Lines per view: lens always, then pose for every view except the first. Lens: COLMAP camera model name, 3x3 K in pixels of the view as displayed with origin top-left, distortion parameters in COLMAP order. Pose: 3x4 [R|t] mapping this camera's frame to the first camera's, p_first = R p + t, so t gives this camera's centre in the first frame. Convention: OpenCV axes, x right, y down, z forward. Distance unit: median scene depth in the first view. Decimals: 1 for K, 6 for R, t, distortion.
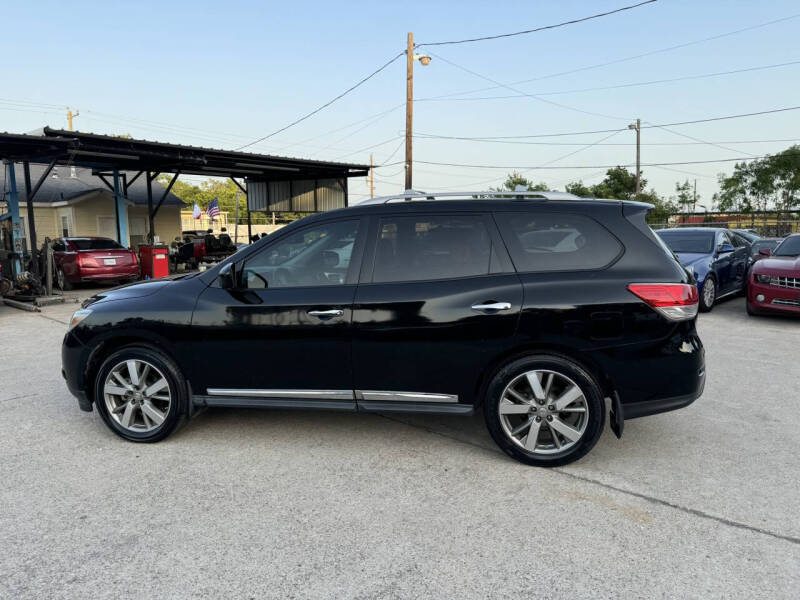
lens RADIAL K [[564.3, 0, 402.3], [0, 564.3, 303.4], [0, 0, 1]] dist [0.094131, -0.136684]
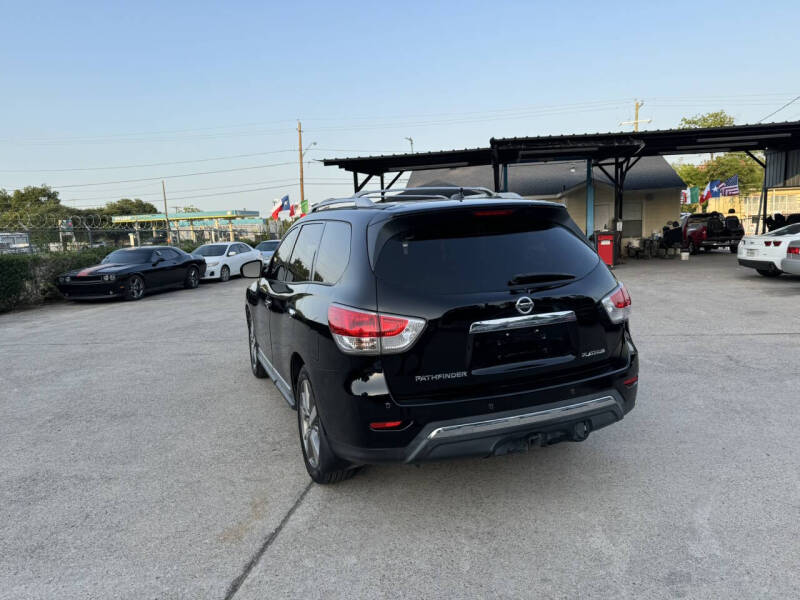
lens RADIAL K [[564.3, 0, 402.3], [0, 564.3, 303.4], [0, 0, 1]] dist [0.094131, -0.136684]
pose [[0.536133, 0.106078, -0.837442, 0.967464], [-0.077081, 0.994080, 0.076572, -0.088529], [0.840607, 0.023498, 0.541136, 0.505632]]
